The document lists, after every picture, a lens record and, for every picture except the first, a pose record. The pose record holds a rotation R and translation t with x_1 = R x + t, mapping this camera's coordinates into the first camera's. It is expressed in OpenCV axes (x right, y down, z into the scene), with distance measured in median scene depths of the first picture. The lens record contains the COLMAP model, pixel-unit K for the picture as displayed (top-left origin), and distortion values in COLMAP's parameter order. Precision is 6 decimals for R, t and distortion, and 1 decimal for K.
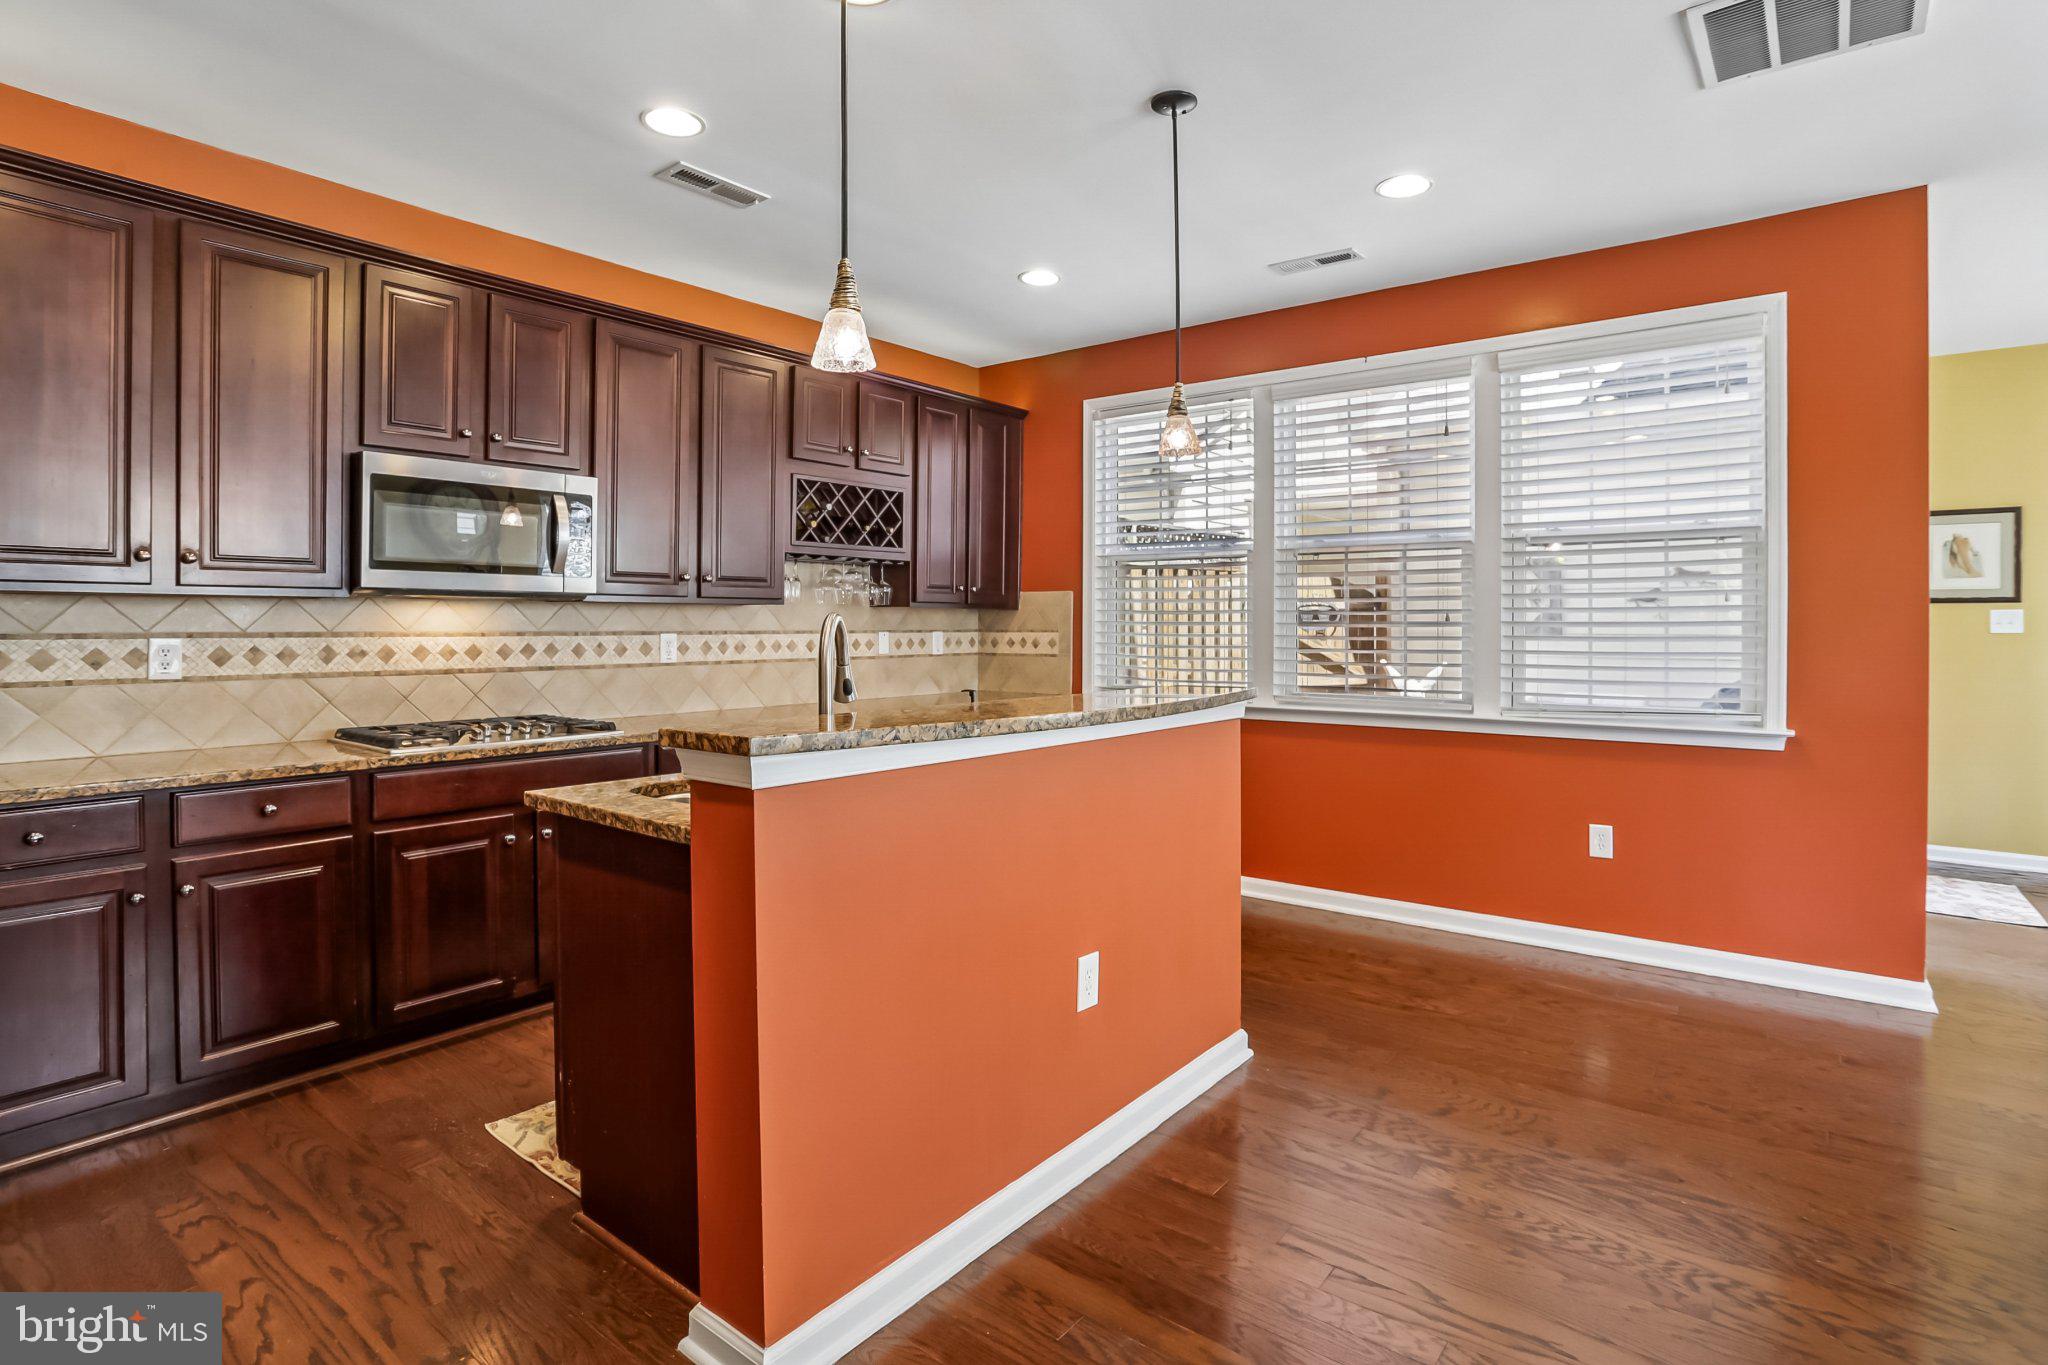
lens RADIAL K [[1011.6, 0, 1036.0], [0, 1011.6, 626.3], [0, 0, 1]] dist [-0.066568, 0.026765]
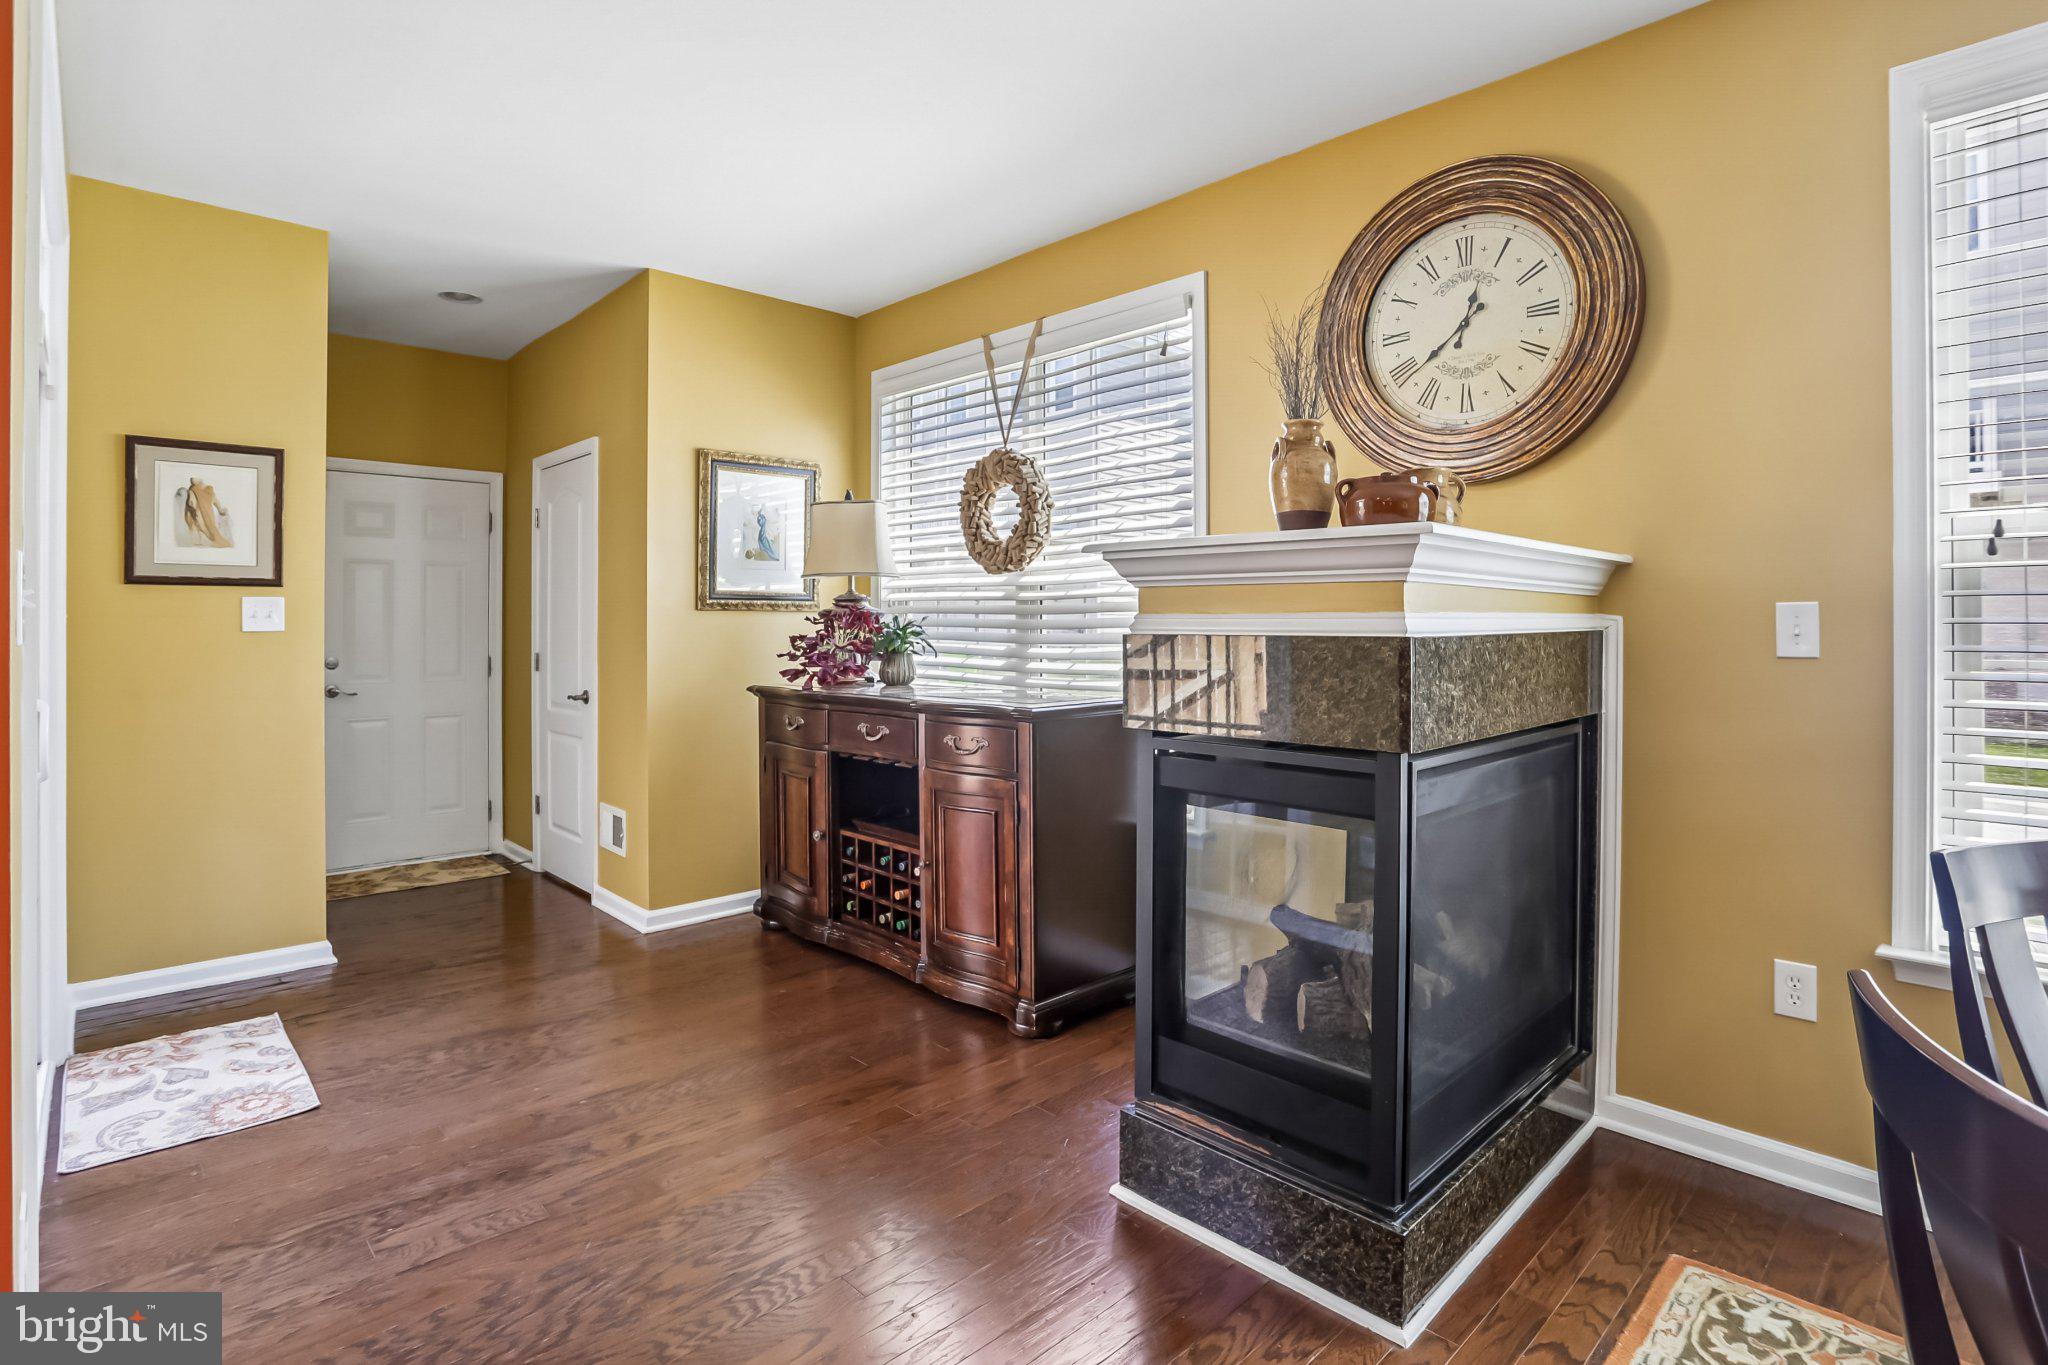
lens RADIAL K [[1011.6, 0, 1036.0], [0, 1011.6, 626.3], [0, 0, 1]] dist [-0.066568, 0.026765]
pose [[0.143500, 0.001541, 0.989649, 0.408770], [0.001650, 0.999997, -0.001797, 0.005374], [-0.989649, 0.001890, 0.143497, 0.376833]]
